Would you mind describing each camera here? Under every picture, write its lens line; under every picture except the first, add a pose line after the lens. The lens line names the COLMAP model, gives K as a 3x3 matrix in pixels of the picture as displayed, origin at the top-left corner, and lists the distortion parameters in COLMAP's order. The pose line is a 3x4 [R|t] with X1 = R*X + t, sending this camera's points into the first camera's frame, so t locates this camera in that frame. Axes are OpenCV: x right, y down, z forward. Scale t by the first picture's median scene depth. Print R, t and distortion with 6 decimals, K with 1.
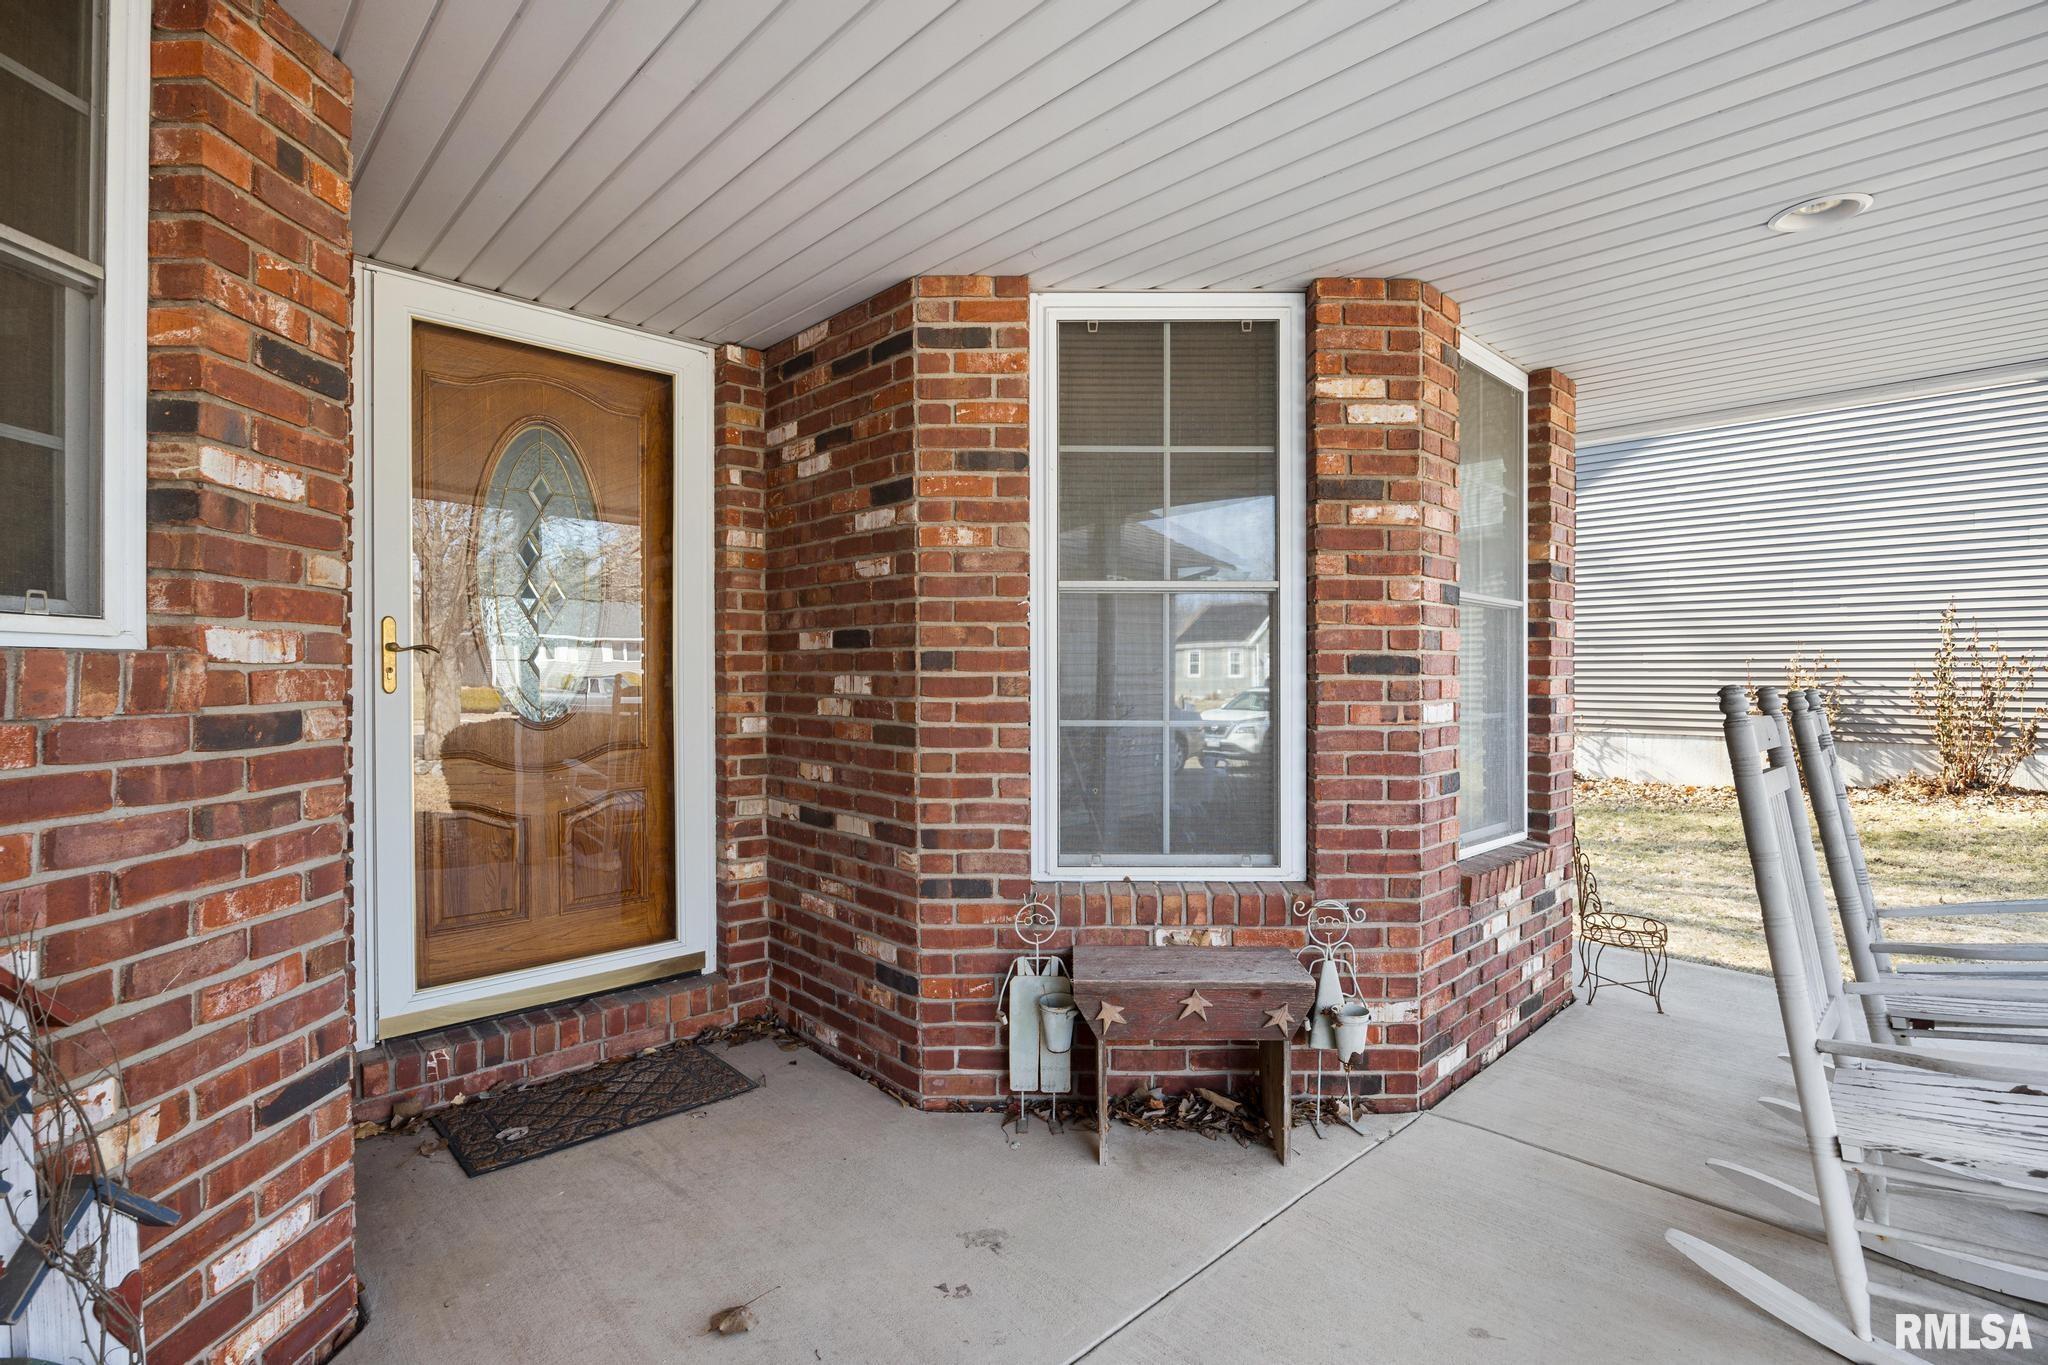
lens RADIAL K [[936.2, 0, 1031.1], [0, 936.2, 689.2], [0, 0, 1]] dist [-0.022603, 0.005636]
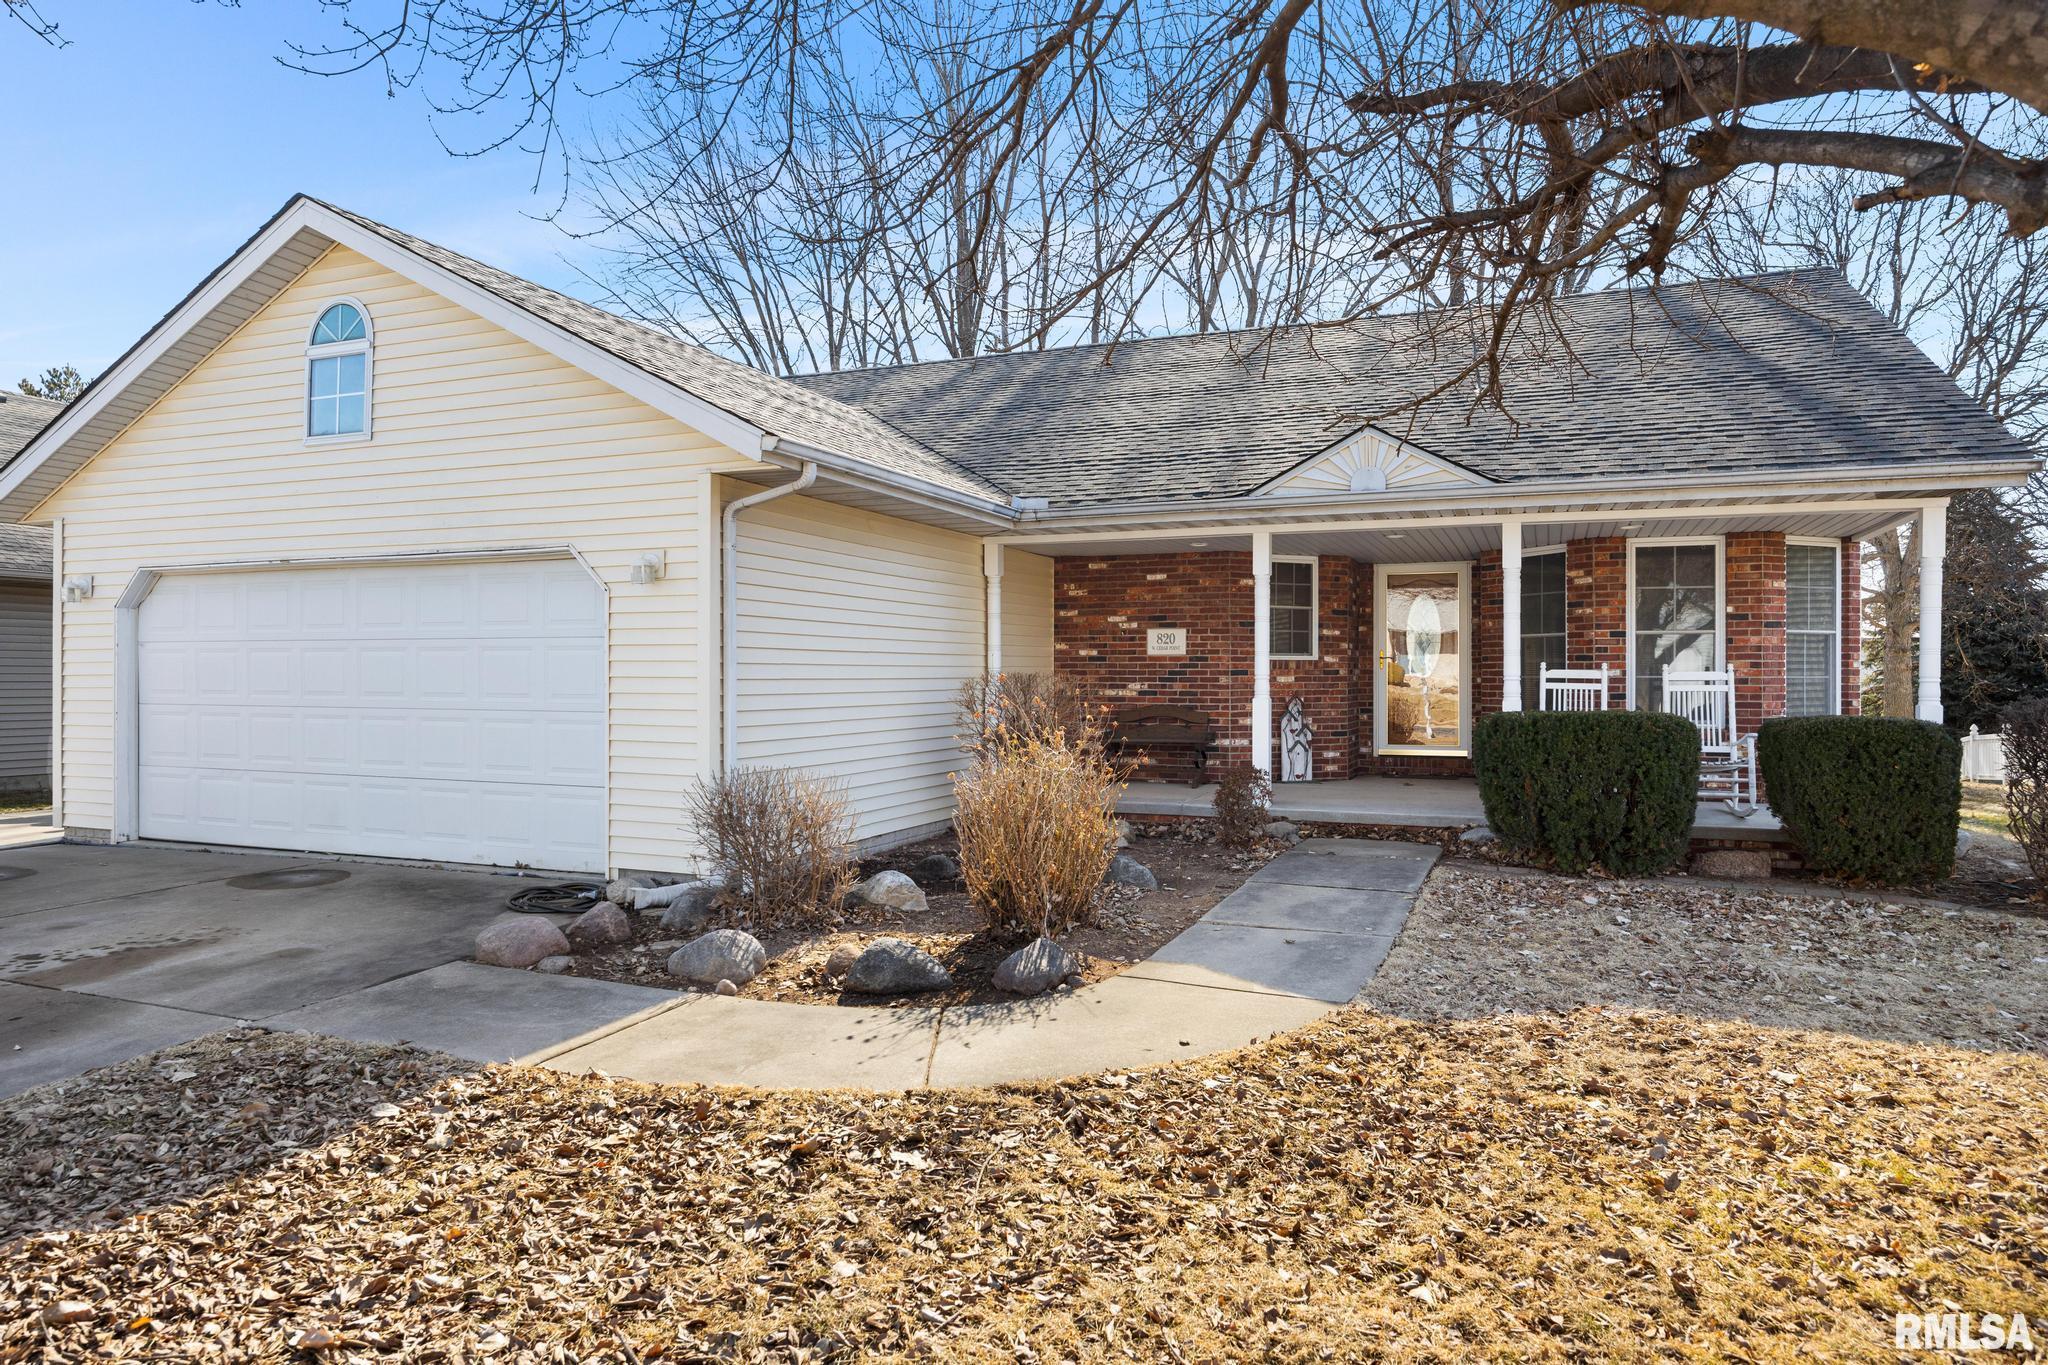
lens RADIAL K [[1242.3, 0, 1024.7], [0, 1242.3, 674.2], [0, 0, 1]] dist [0.000898, 0.000142]
pose [[0.391546, -0.002678, -0.920154, 3.580013], [-0.009119, 0.999935, -0.006791, 0.077854], [0.920113, 0.011049, 0.391497, -2.474212]]
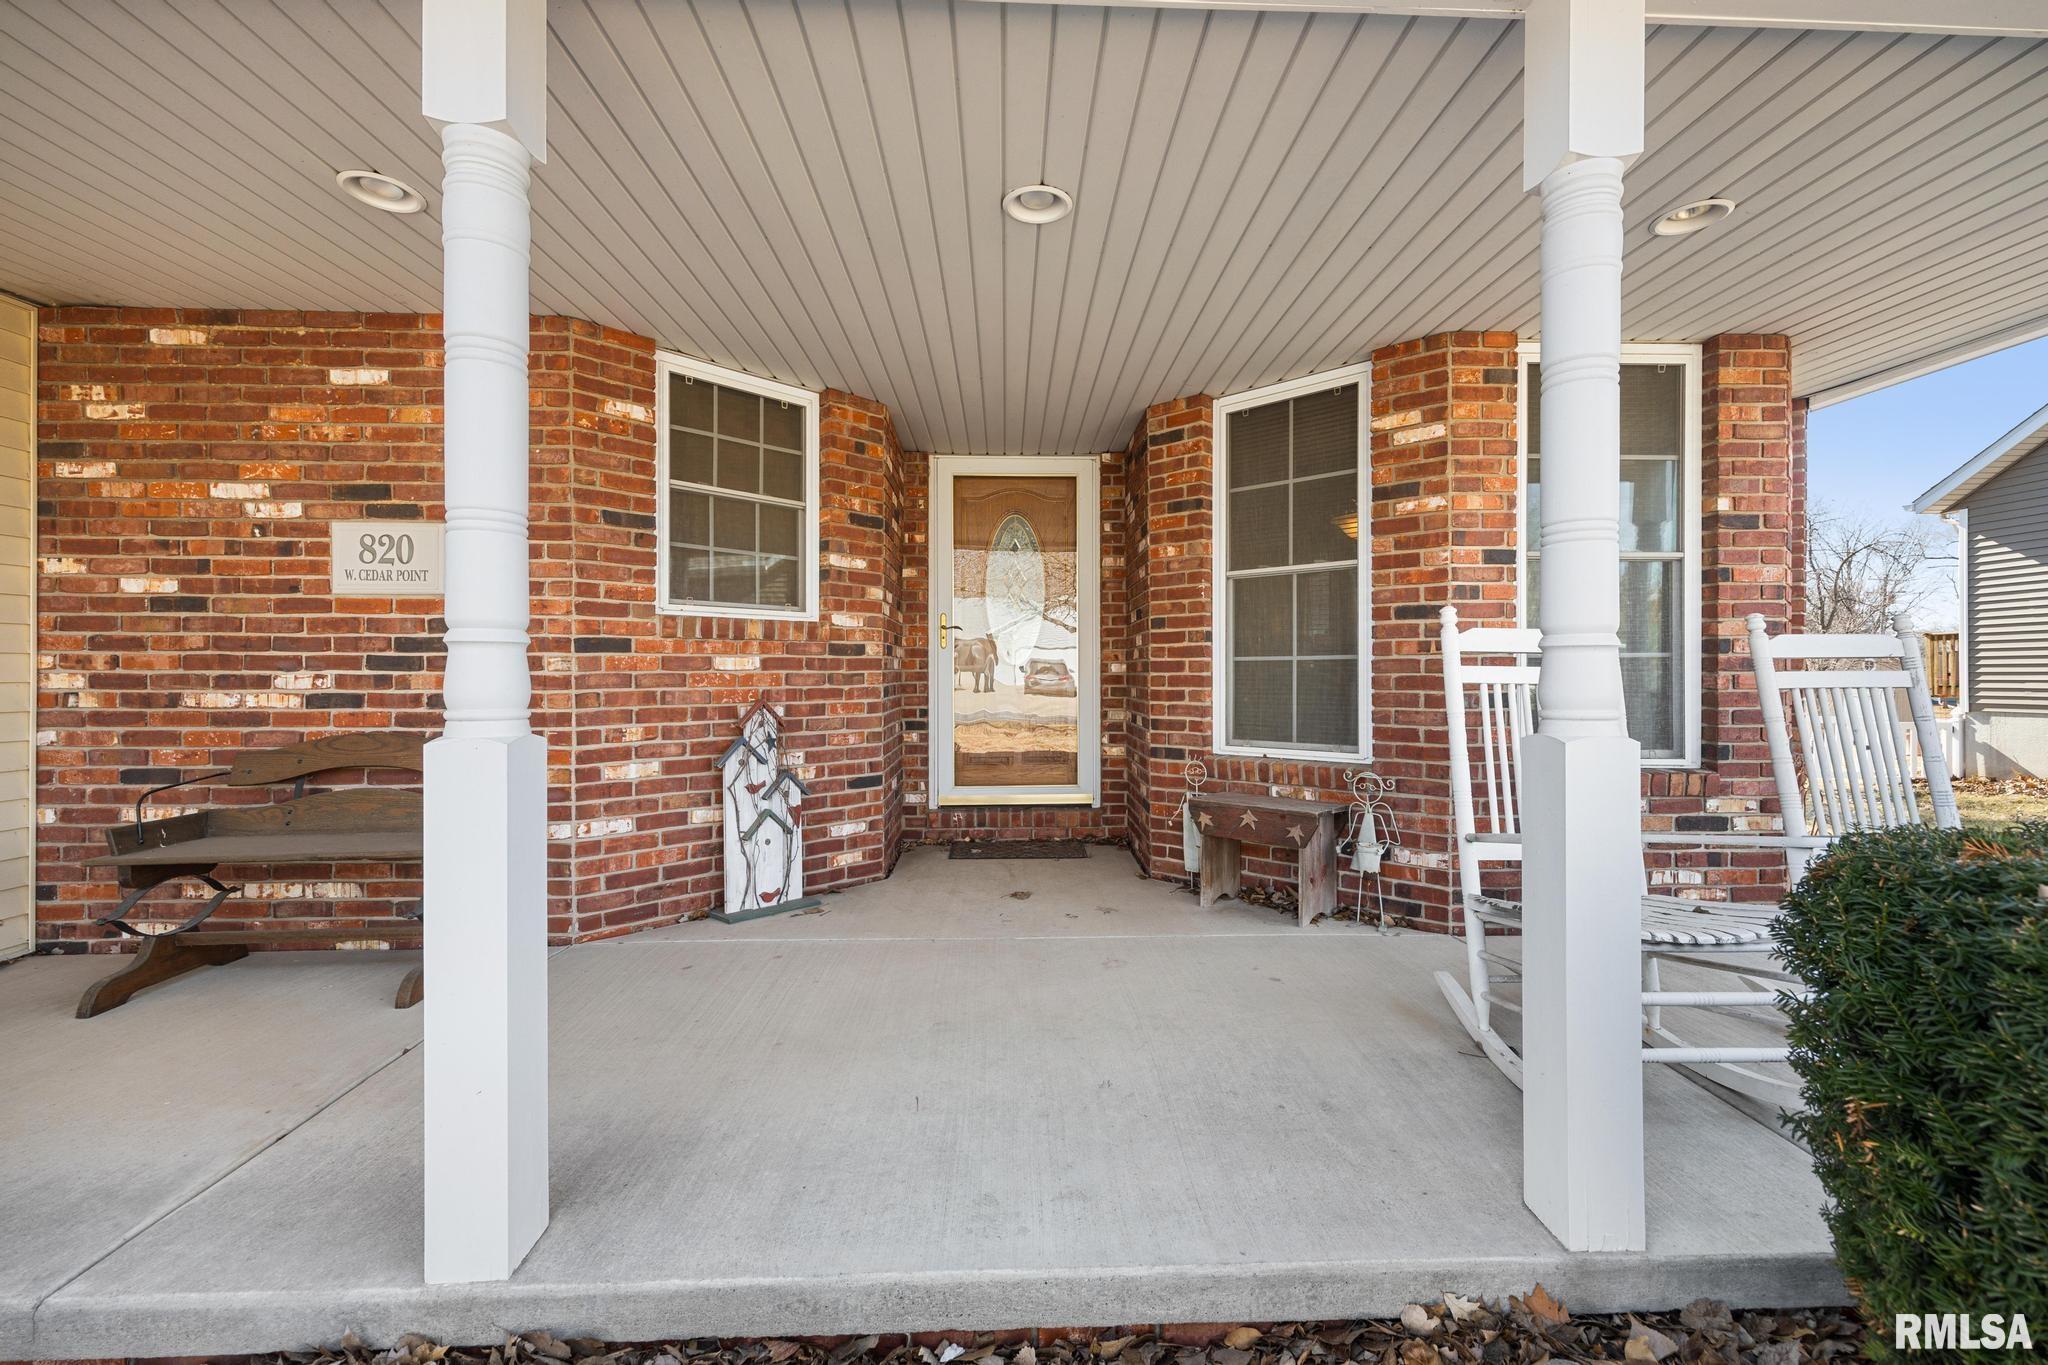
lens RADIAL K [[815.8, 0, 1042.1], [0, 815.8, 680.7], [0, 0, 1]] dist [-0.003176, -0.000370]
pose [[0.753715, 0.003090, -0.657194, 0.753574], [-0.005570, 0.999983, -0.001686, 0.082949], [0.657178, 0.004931, 0.753719, -0.304585]]
